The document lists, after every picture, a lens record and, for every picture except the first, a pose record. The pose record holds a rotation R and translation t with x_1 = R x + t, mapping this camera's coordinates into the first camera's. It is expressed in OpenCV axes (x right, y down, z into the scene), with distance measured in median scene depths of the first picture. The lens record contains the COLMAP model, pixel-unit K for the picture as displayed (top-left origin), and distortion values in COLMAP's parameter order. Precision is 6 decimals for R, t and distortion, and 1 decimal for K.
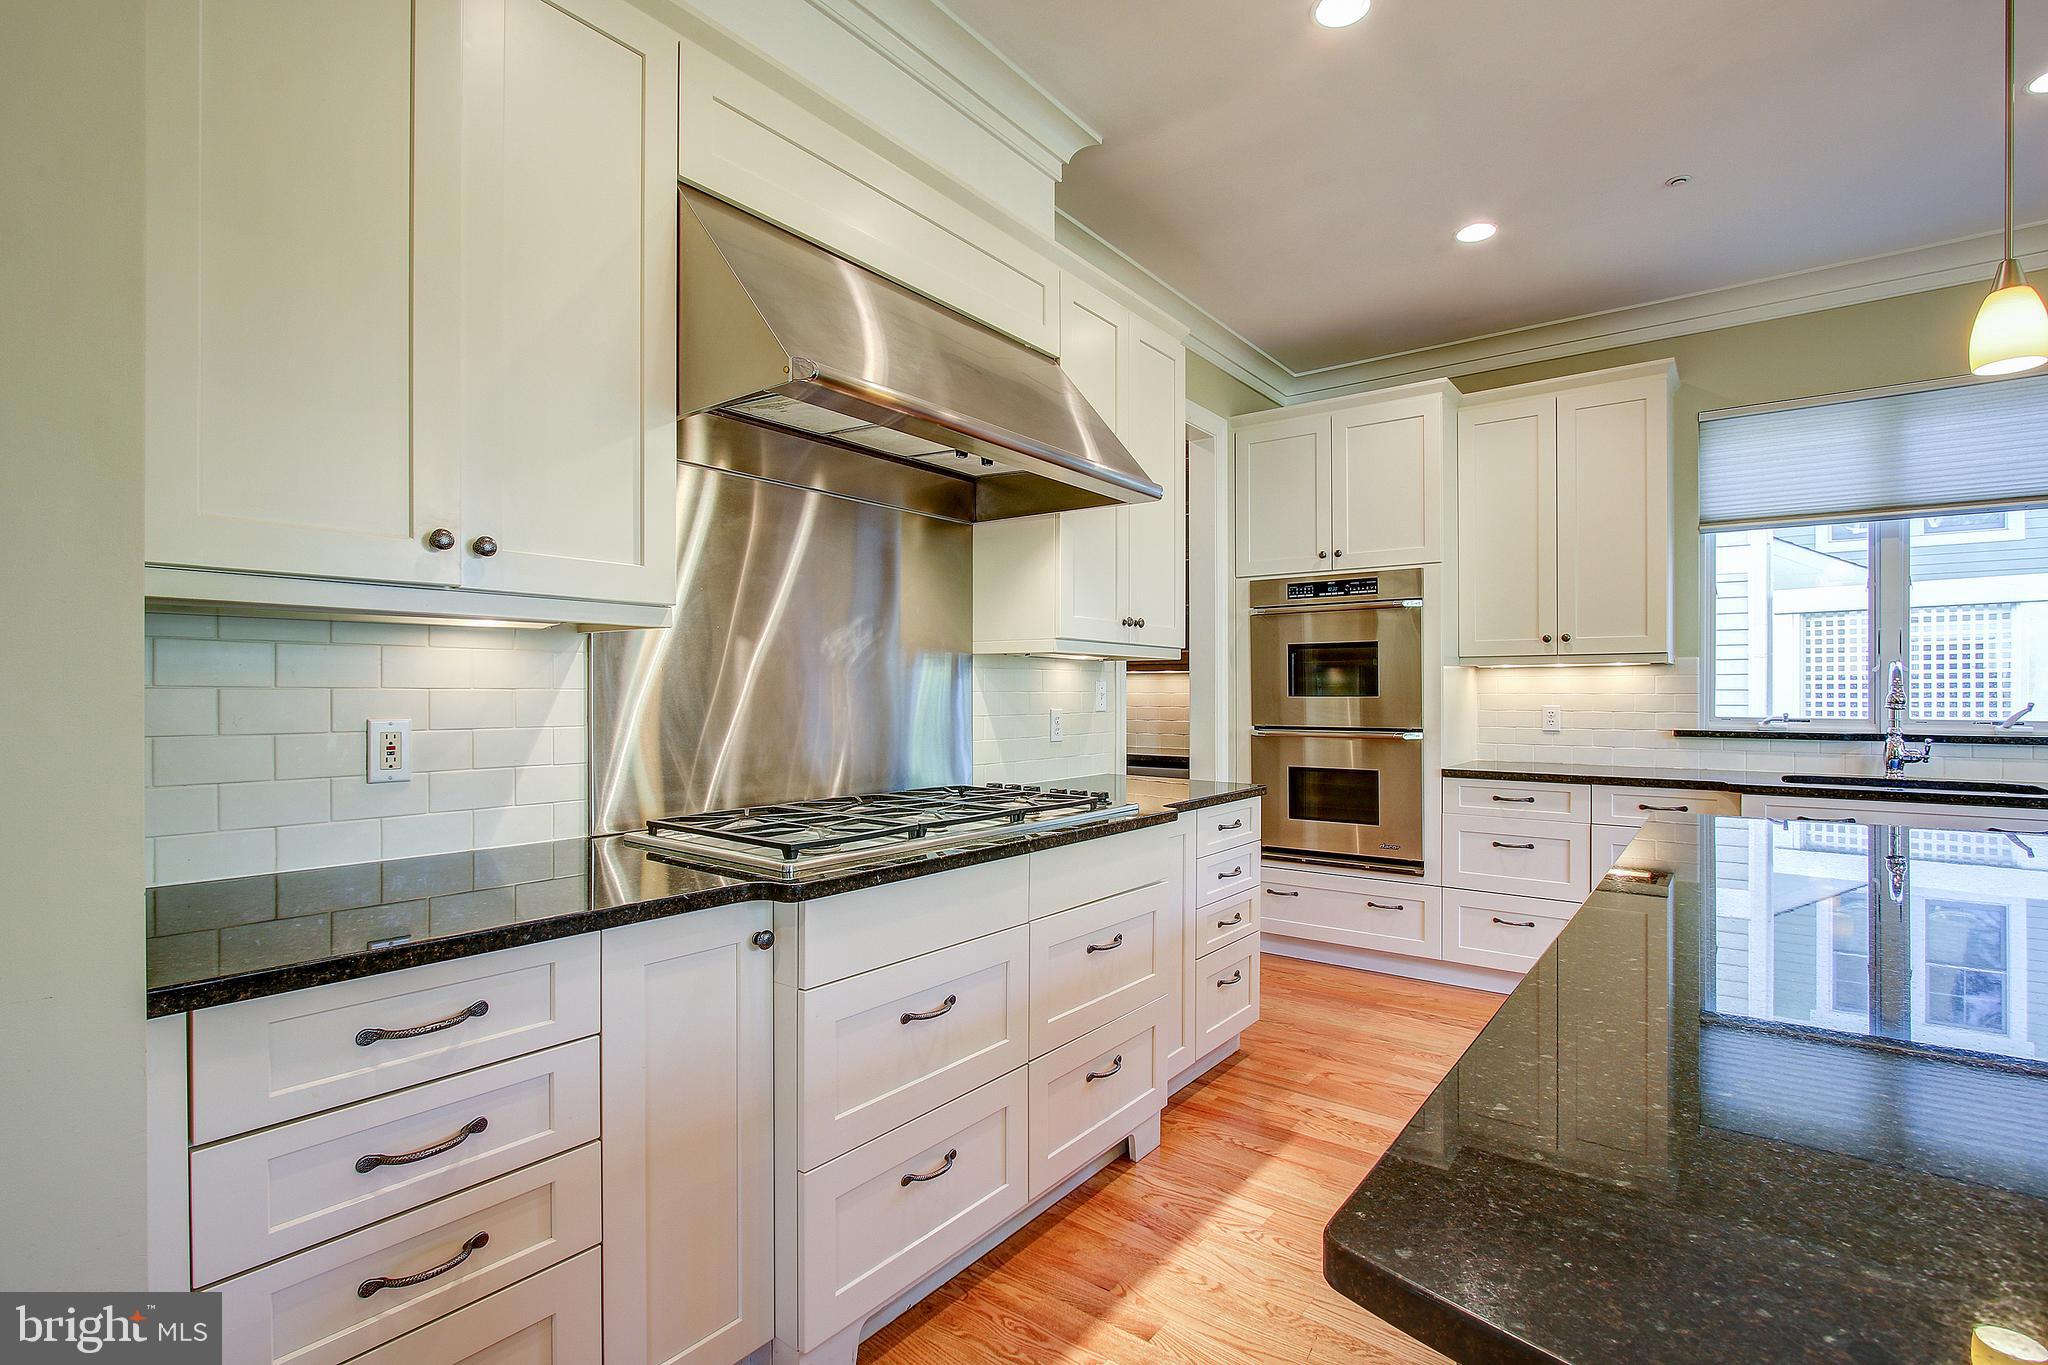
lens RADIAL K [[950.9, 0, 1030.4], [0, 950.9, 697.3], [0, 0, 1]] dist [-0.013829, -0.000091]
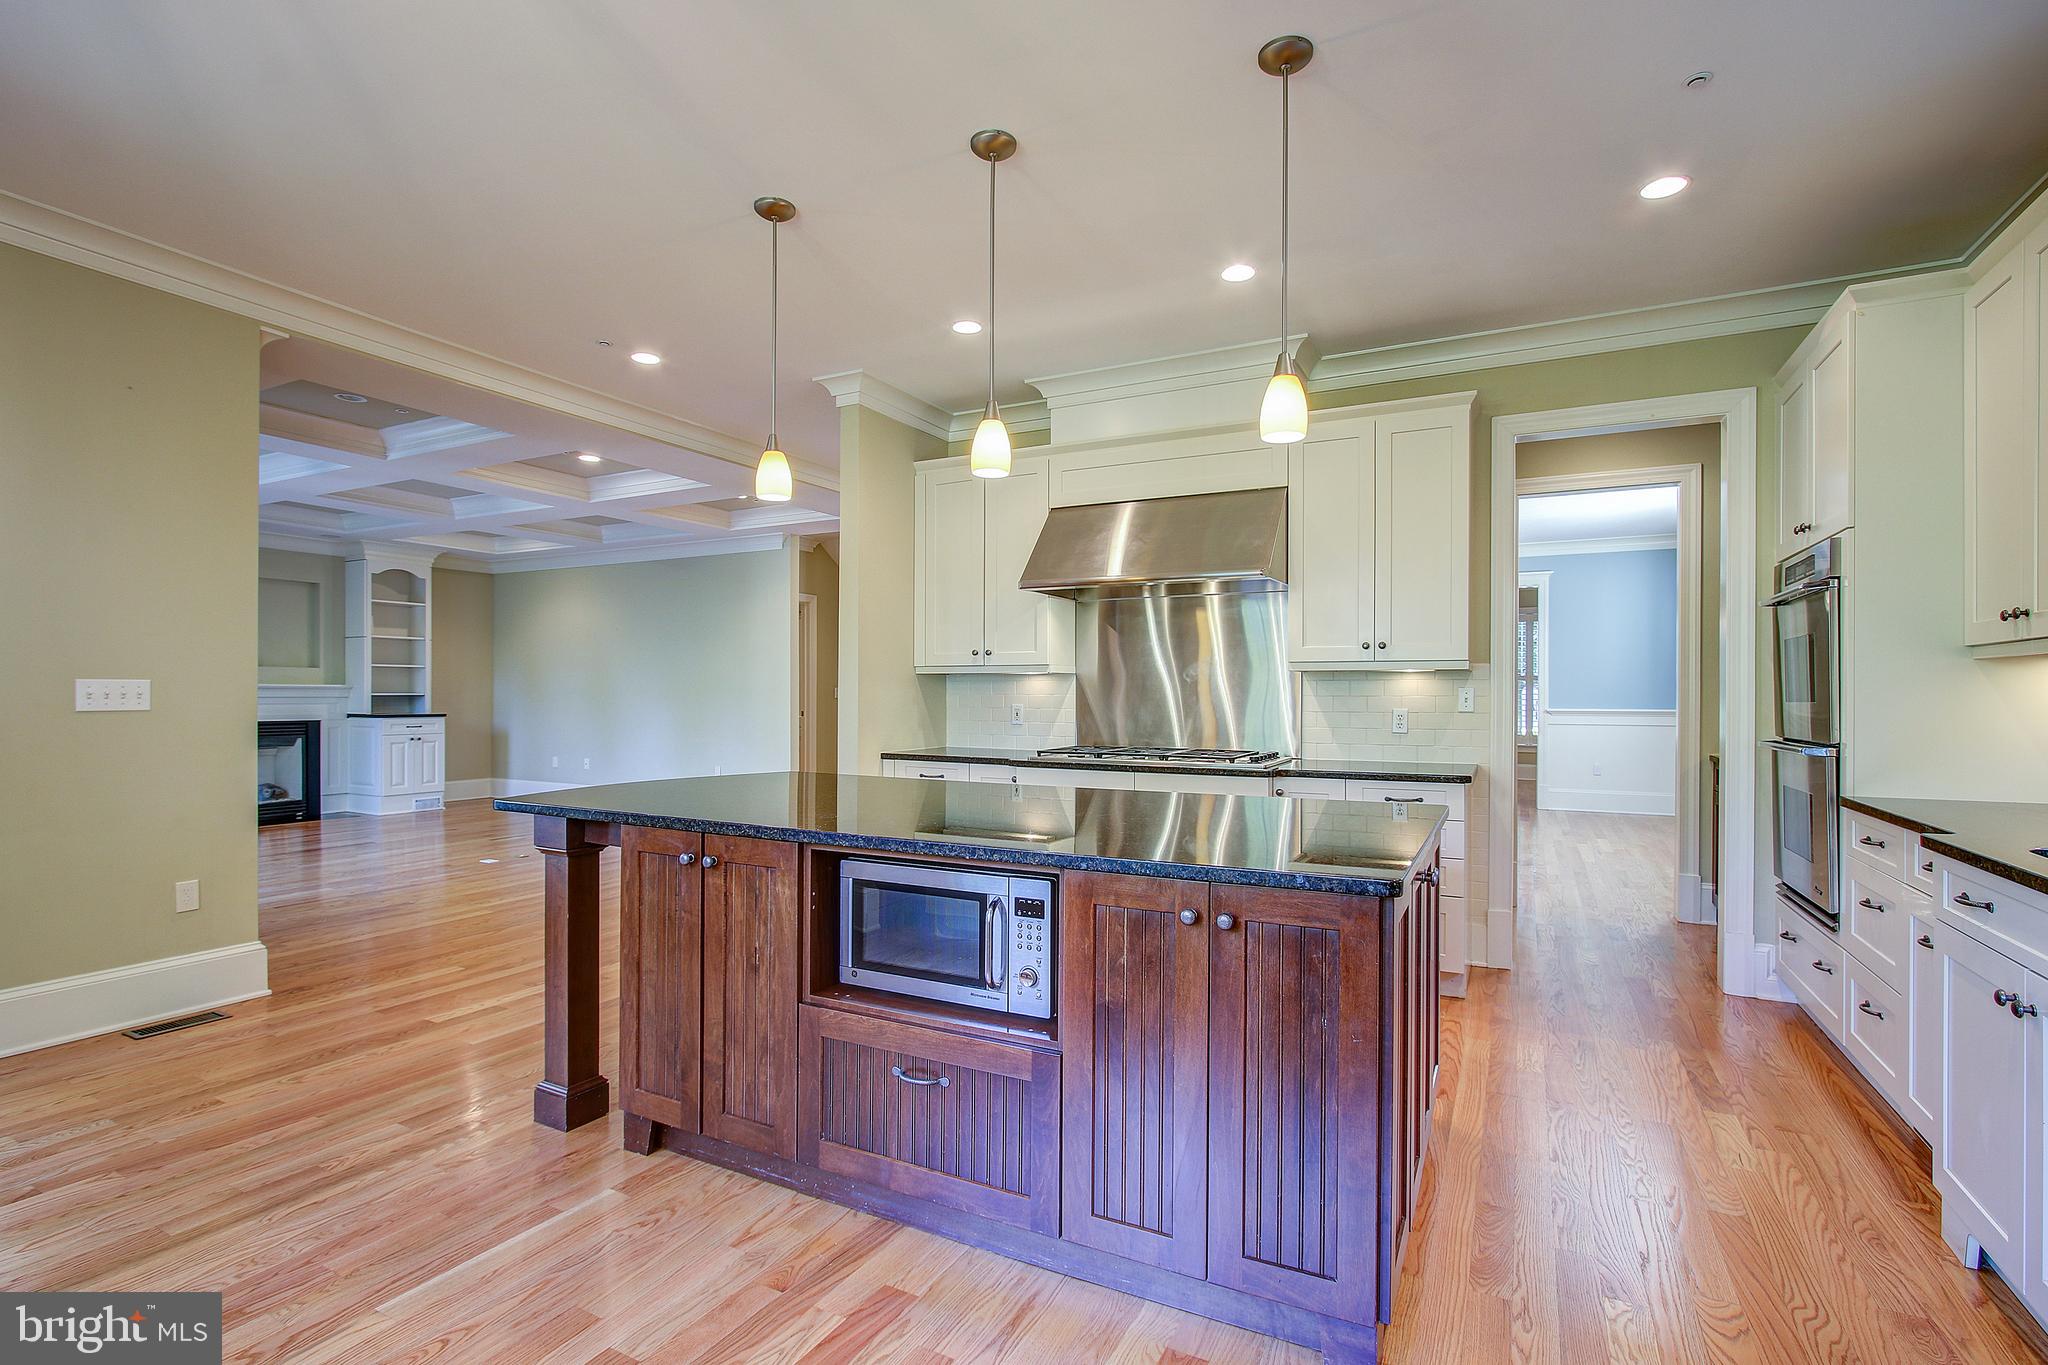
lens RADIAL K [[950.9, 0, 1030.4], [0, 950.9, 697.3], [0, 0, 1]] dist [-0.013829, -0.000091]
pose [[0.168311, 0.002098, -0.985732, 1.147533], [-0.009176, 0.999958, 0.000562, -0.001011], [0.985691, 0.008951, 0.168323, 0.238663]]
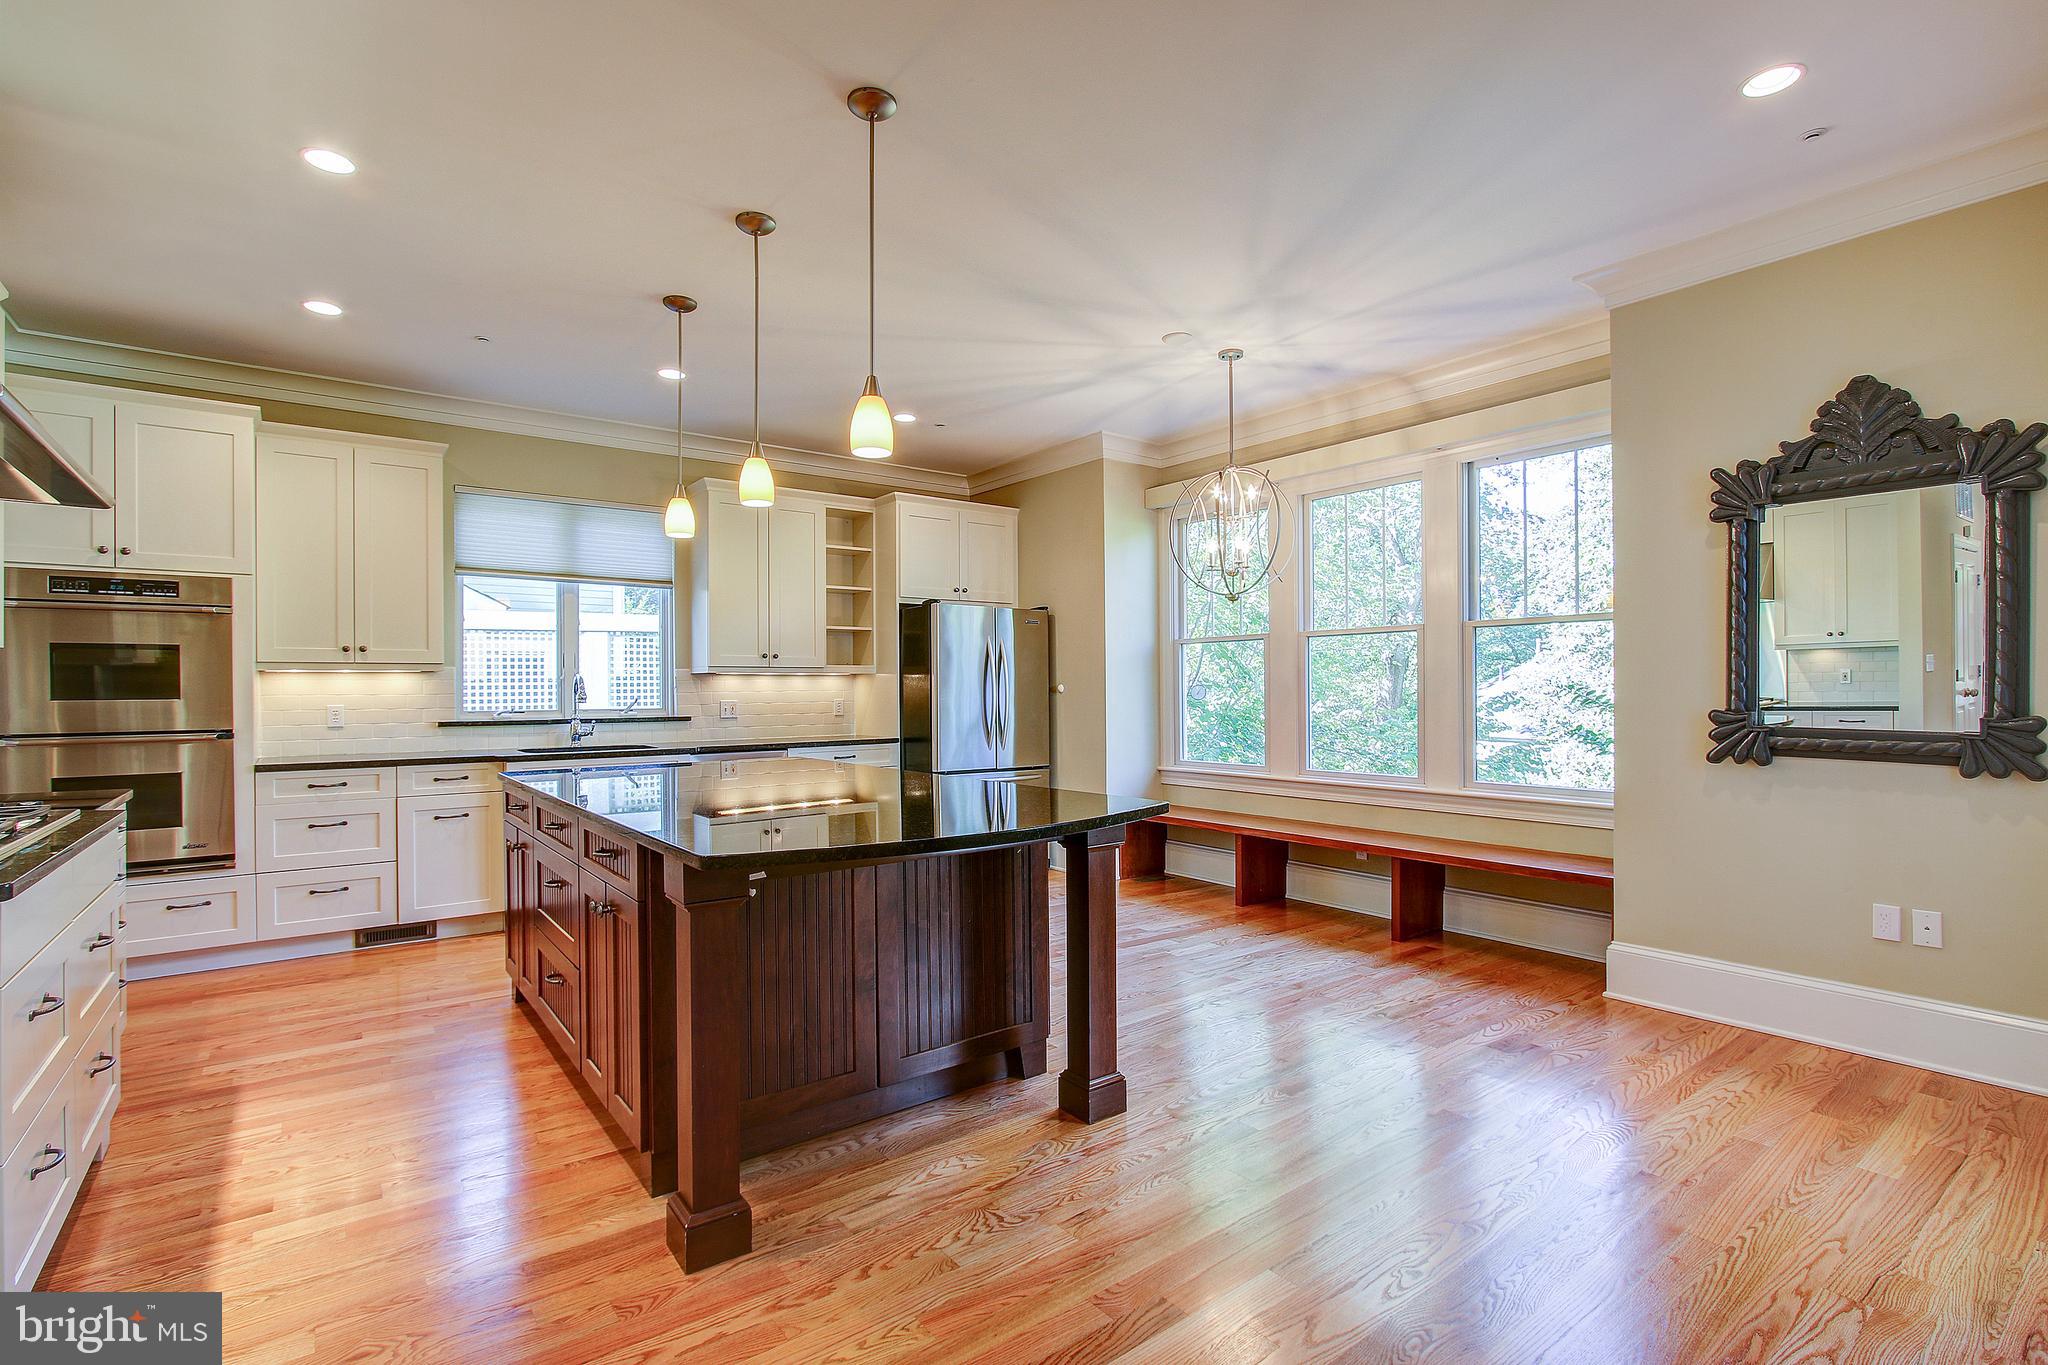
lens RADIAL K [[951.1, 0, 1031.9], [0, 951.1, 687.3], [0, 0, 1]] dist [-0.020913, 0.000105]
pose [[0.262236, -0.000216, 0.965004, -0.394326], [0.011321, 0.999932, -0.002853, -0.000527], [-0.964937, 0.011673, 0.262220, -0.151204]]
